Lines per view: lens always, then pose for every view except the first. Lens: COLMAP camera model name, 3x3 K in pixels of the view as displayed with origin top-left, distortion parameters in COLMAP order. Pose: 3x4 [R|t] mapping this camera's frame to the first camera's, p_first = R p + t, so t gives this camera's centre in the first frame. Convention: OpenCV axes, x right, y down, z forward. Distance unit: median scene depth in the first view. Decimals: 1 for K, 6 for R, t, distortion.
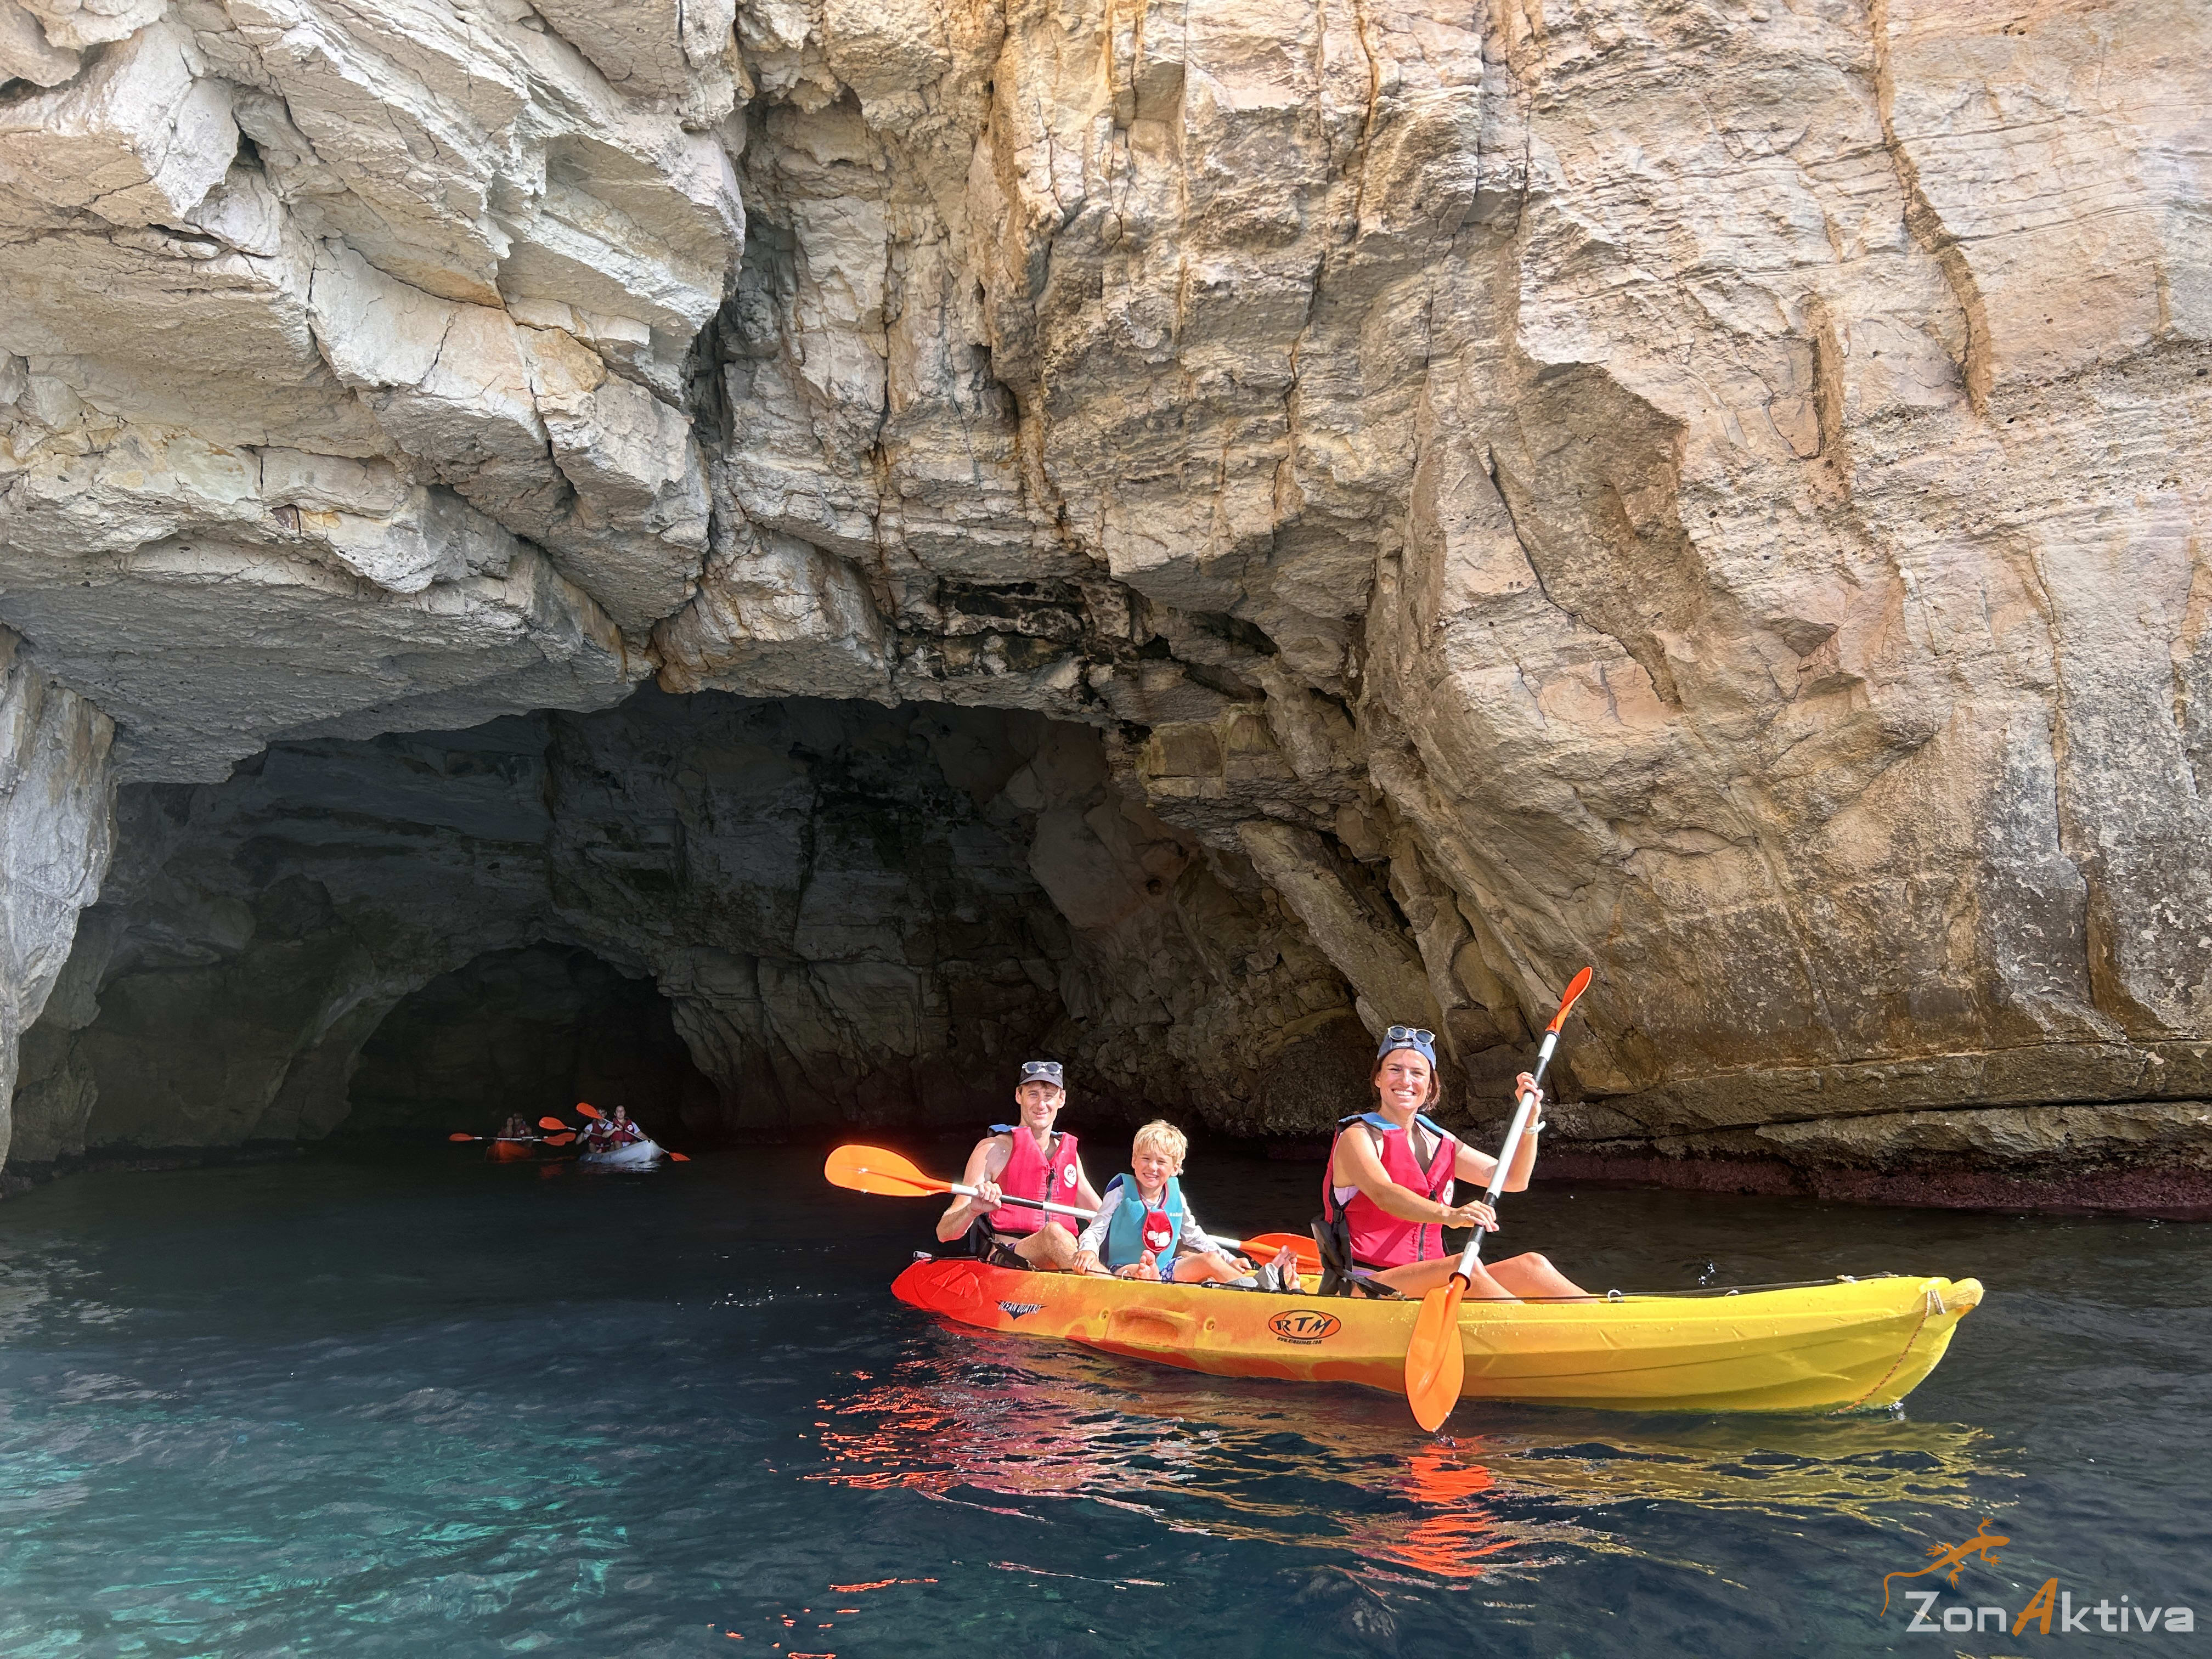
lens RADIAL K [[1575.7, 0, 1126.5], [0, 1575.7, 819.1], [0, 0, 1]] dist [0.040518, -0.048154]
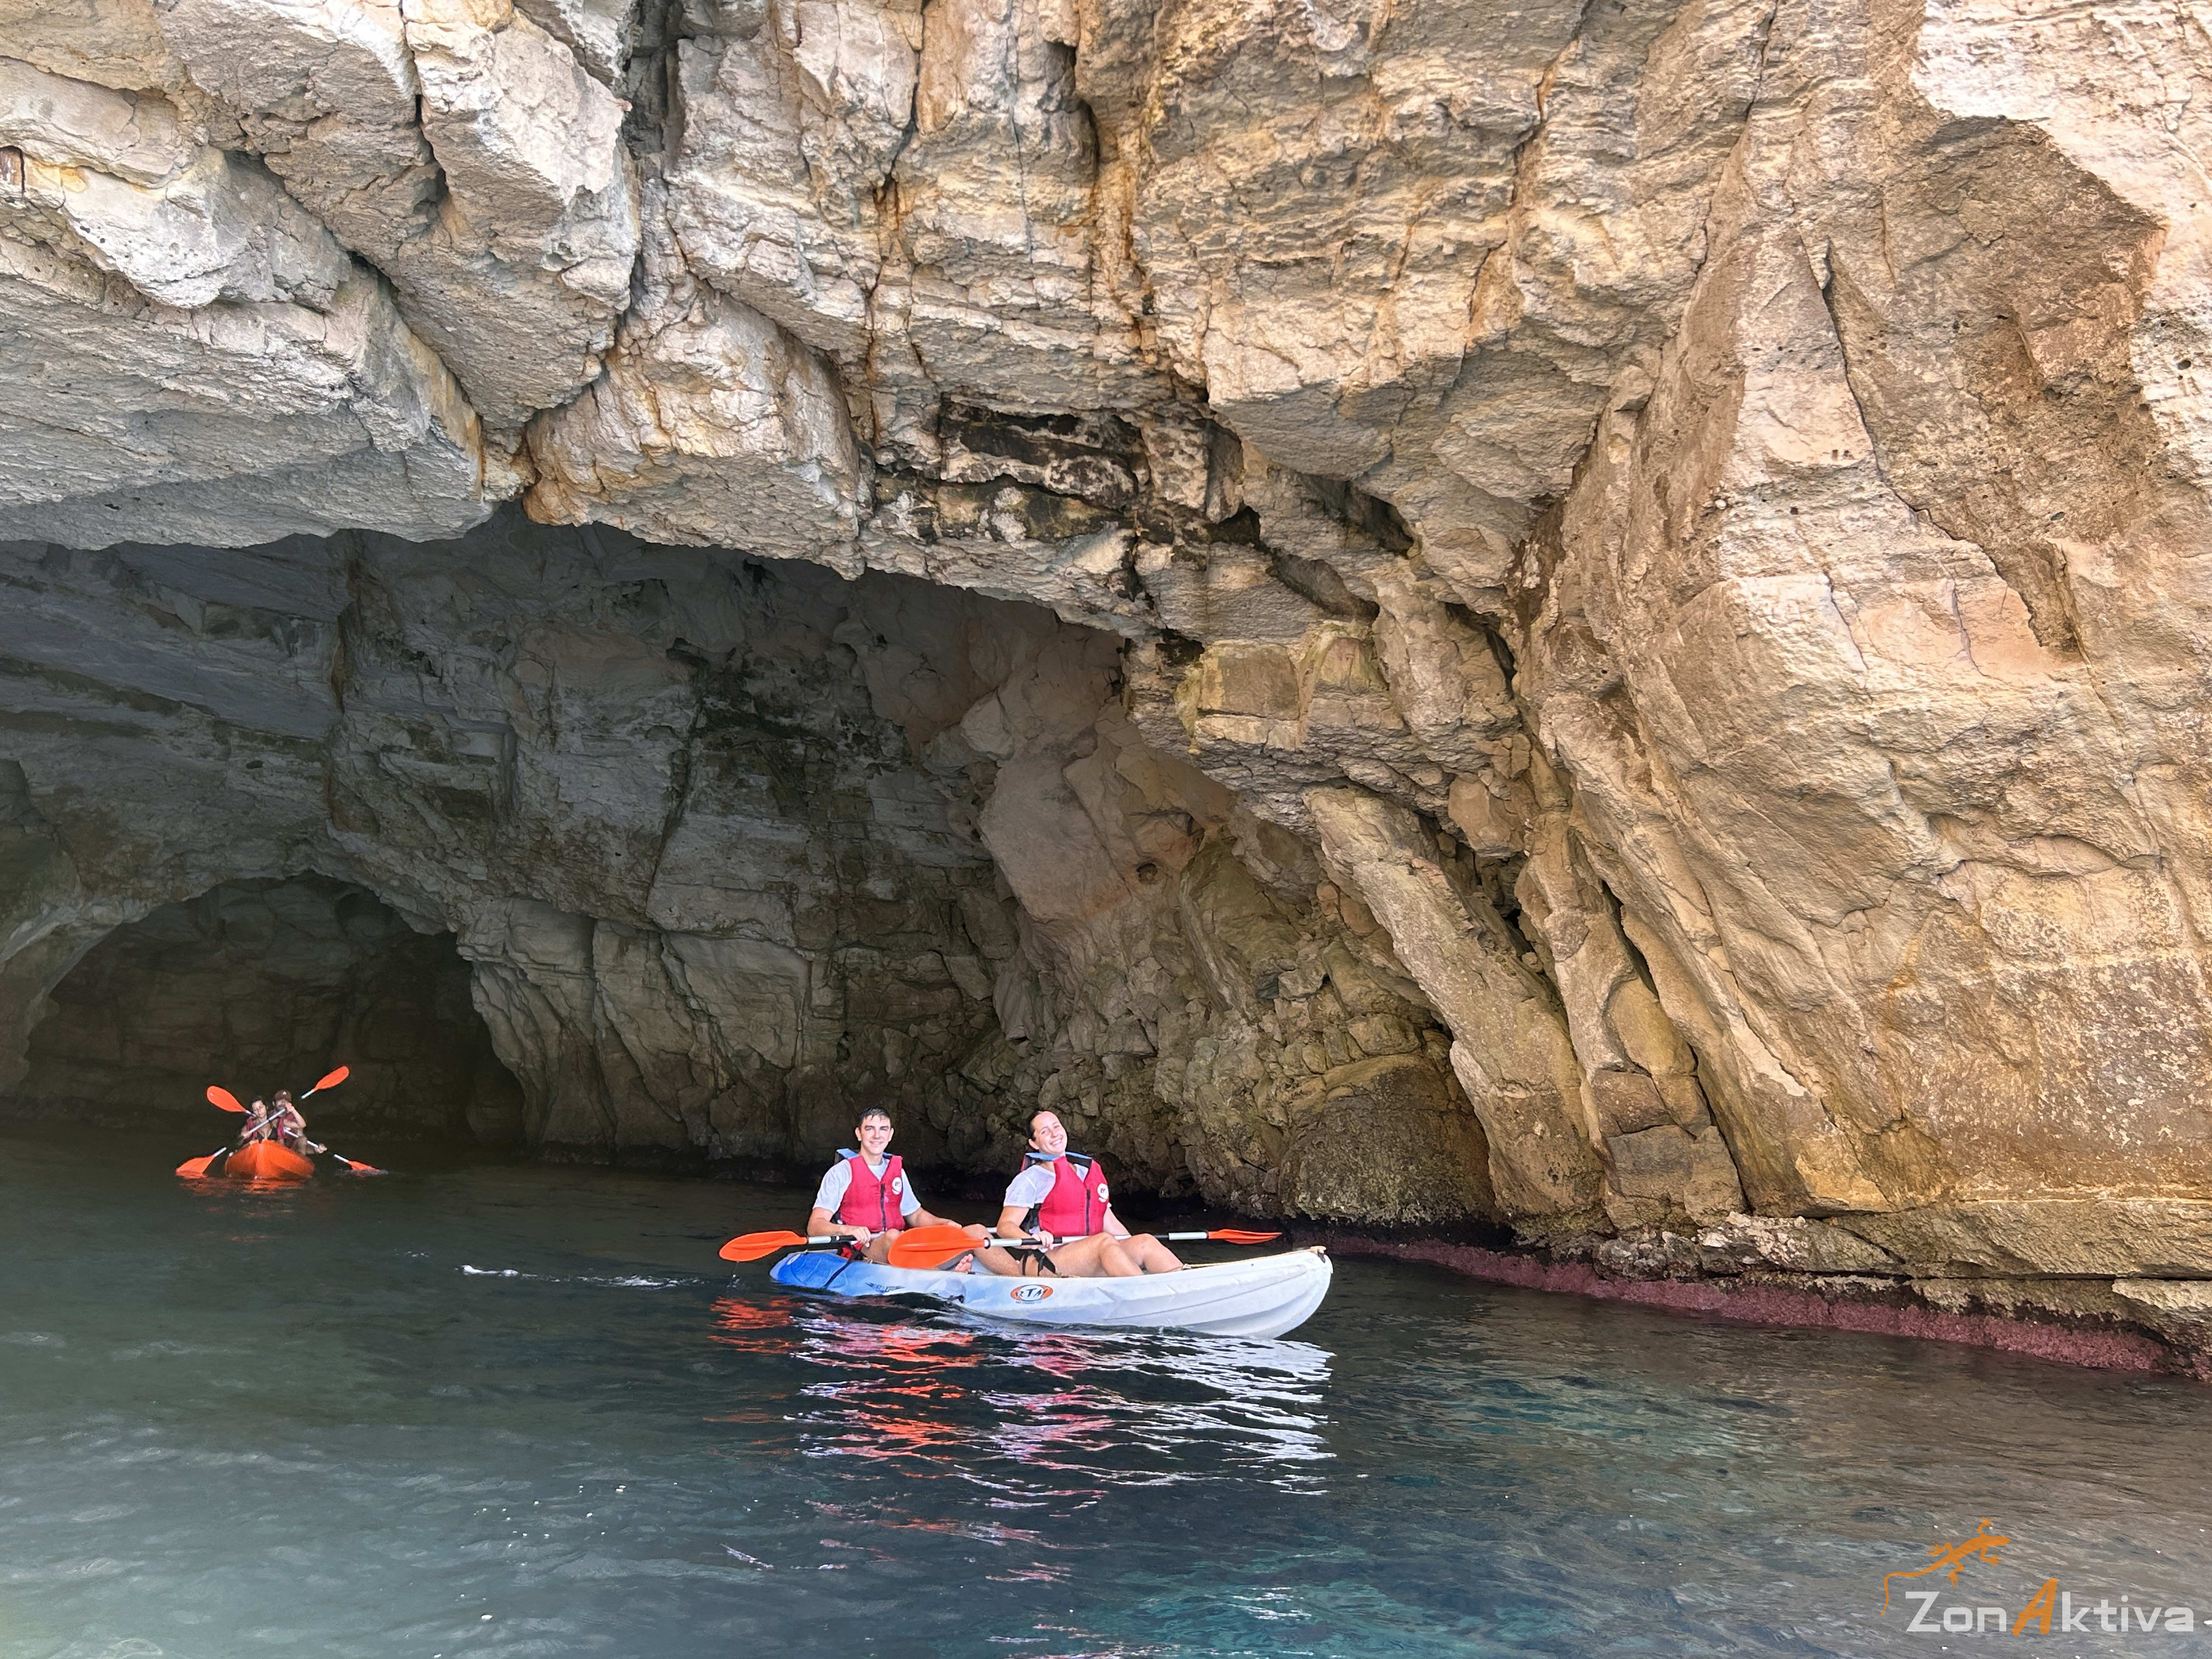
lens RADIAL K [[1896.7, 0, 1105.5], [0, 1896.7, 821.6], [0, 0, 1]] dist [0.043898, -0.054462]
pose [[0.994331, 0.096843, 0.043906, -0.085014], [-0.097049, 0.995276, 0.002580, 0.035628], [-0.043449, -0.006827, 0.999032, 0.187829]]
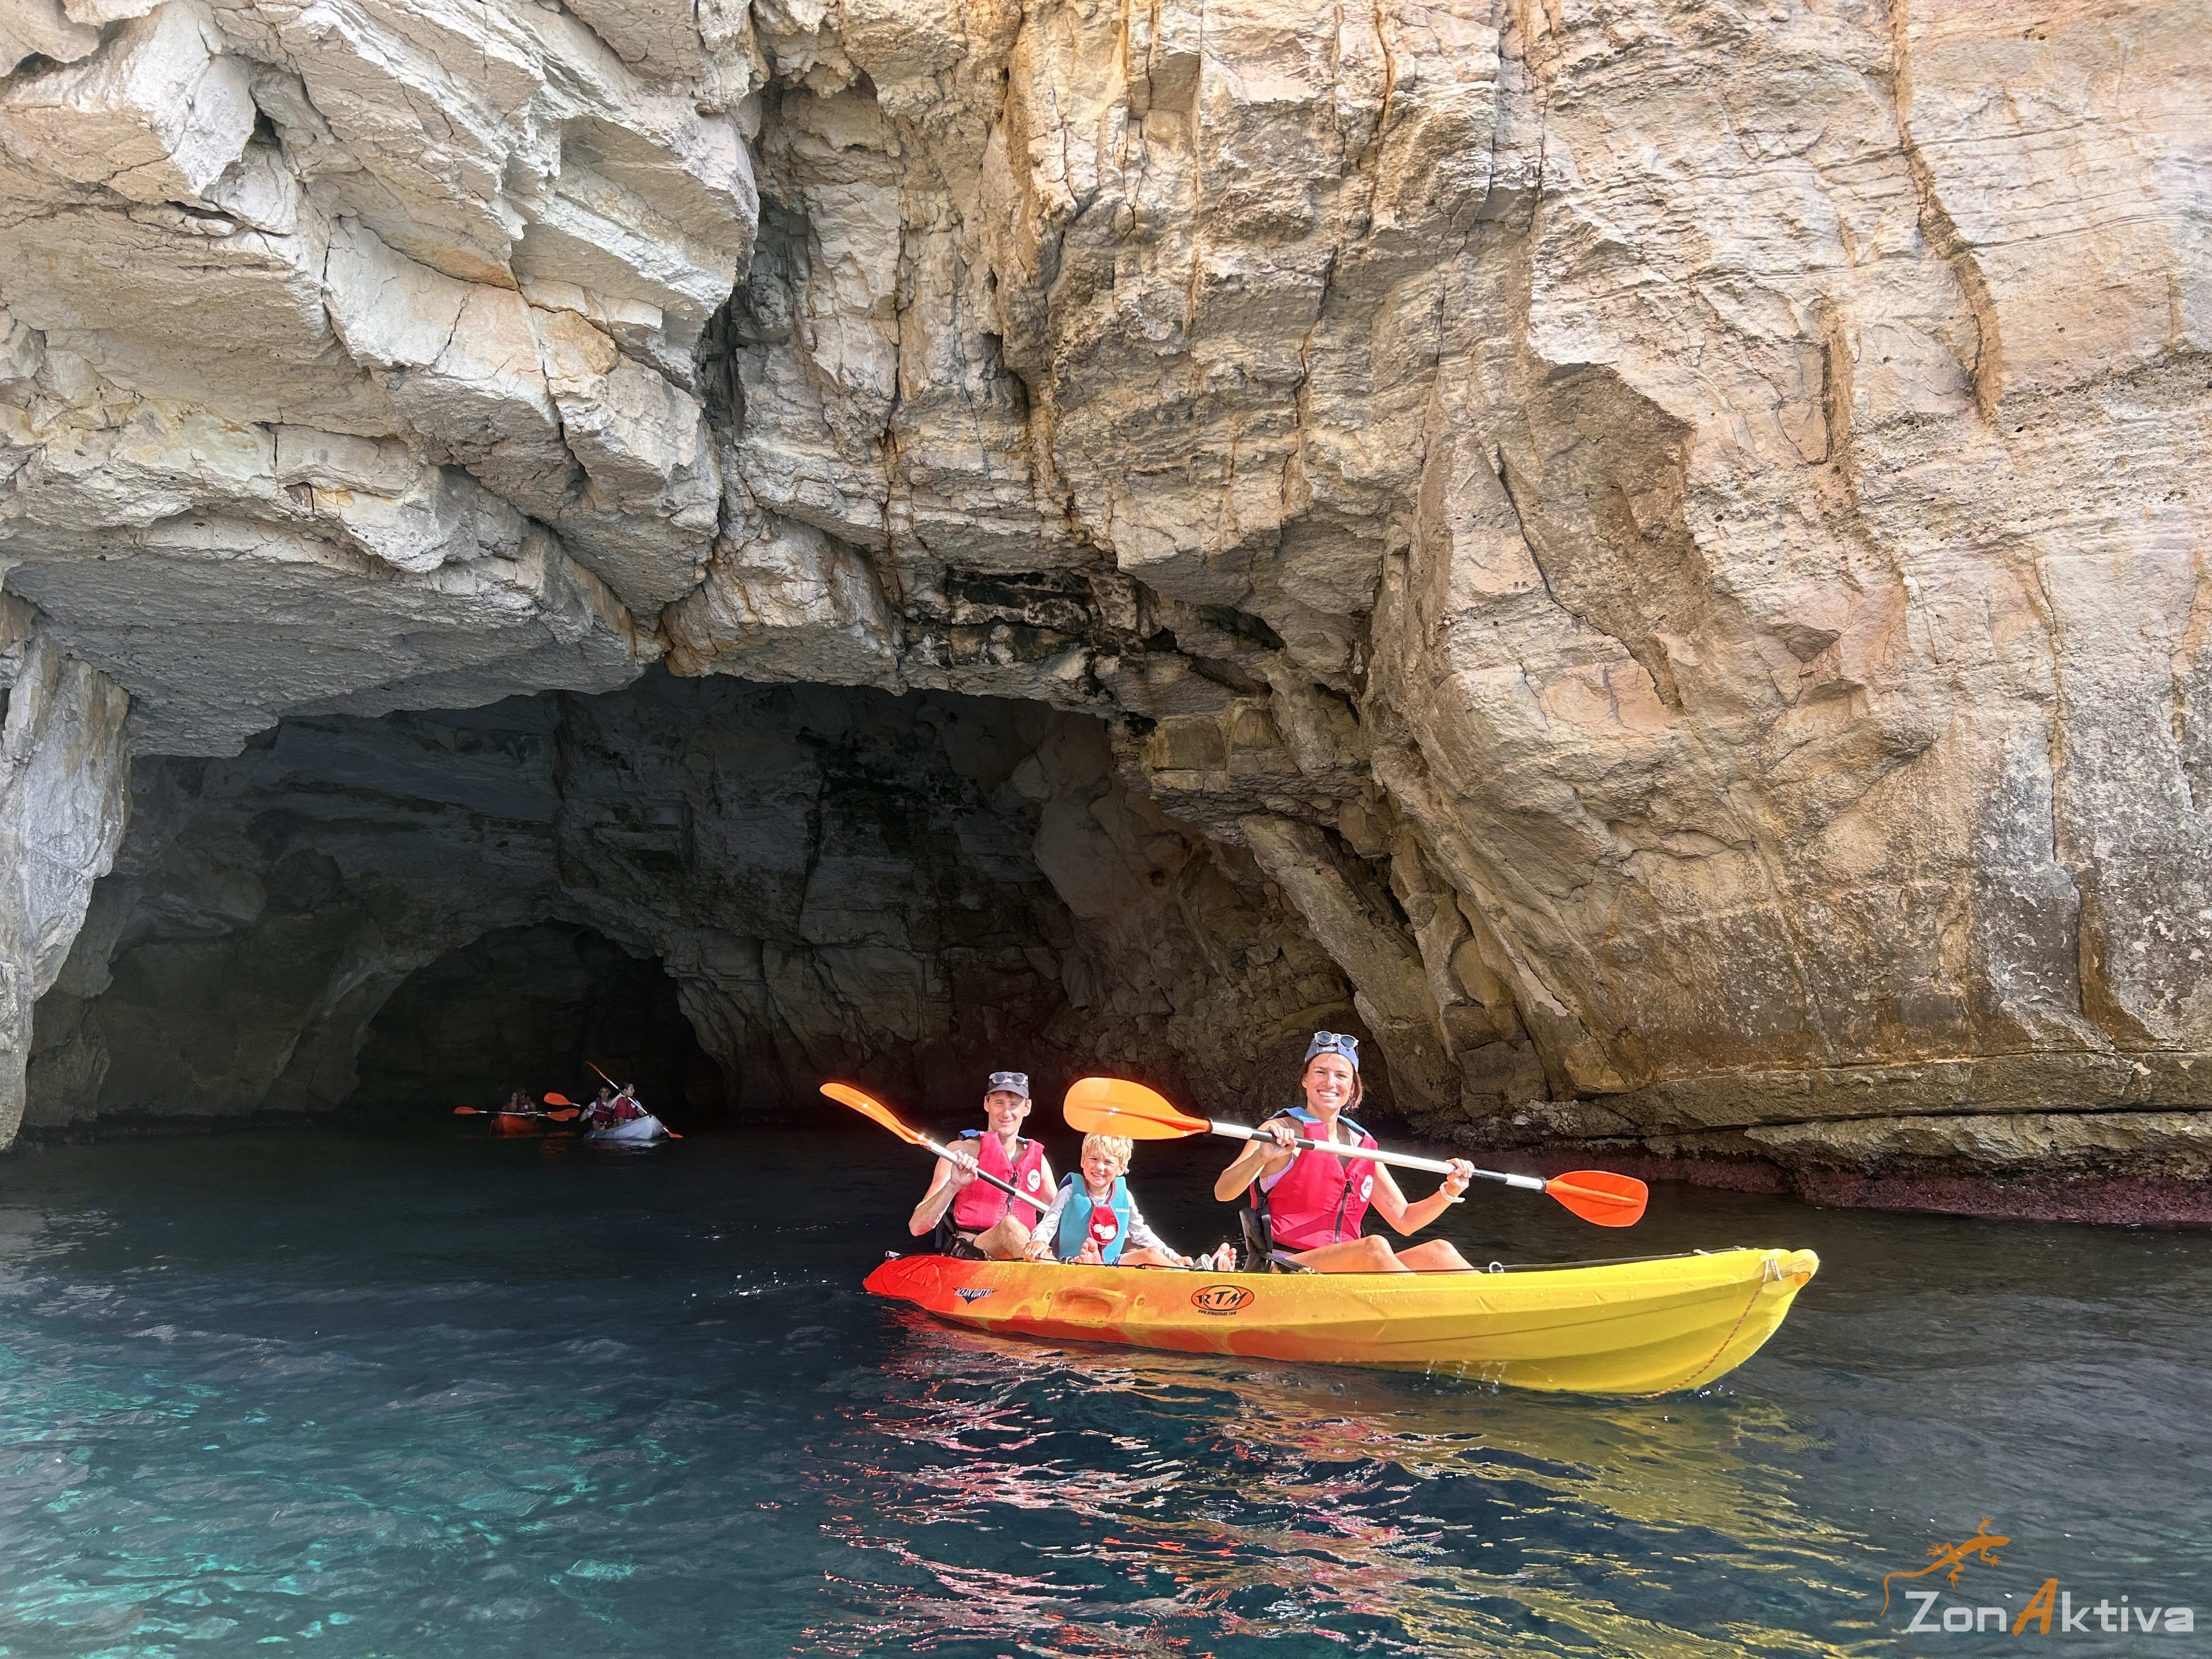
lens RADIAL K [[1575.7, 0, 1121.1], [0, 1575.7, 845.6], [0, 0, 1]] dist [0.040518, -0.048154]
pose [[0.999778, 0.019466, -0.008052, 0.004006], [-0.019272, 0.999537, 0.023561, -0.001676], [0.008506, -0.023400, 0.999690, -0.007519]]
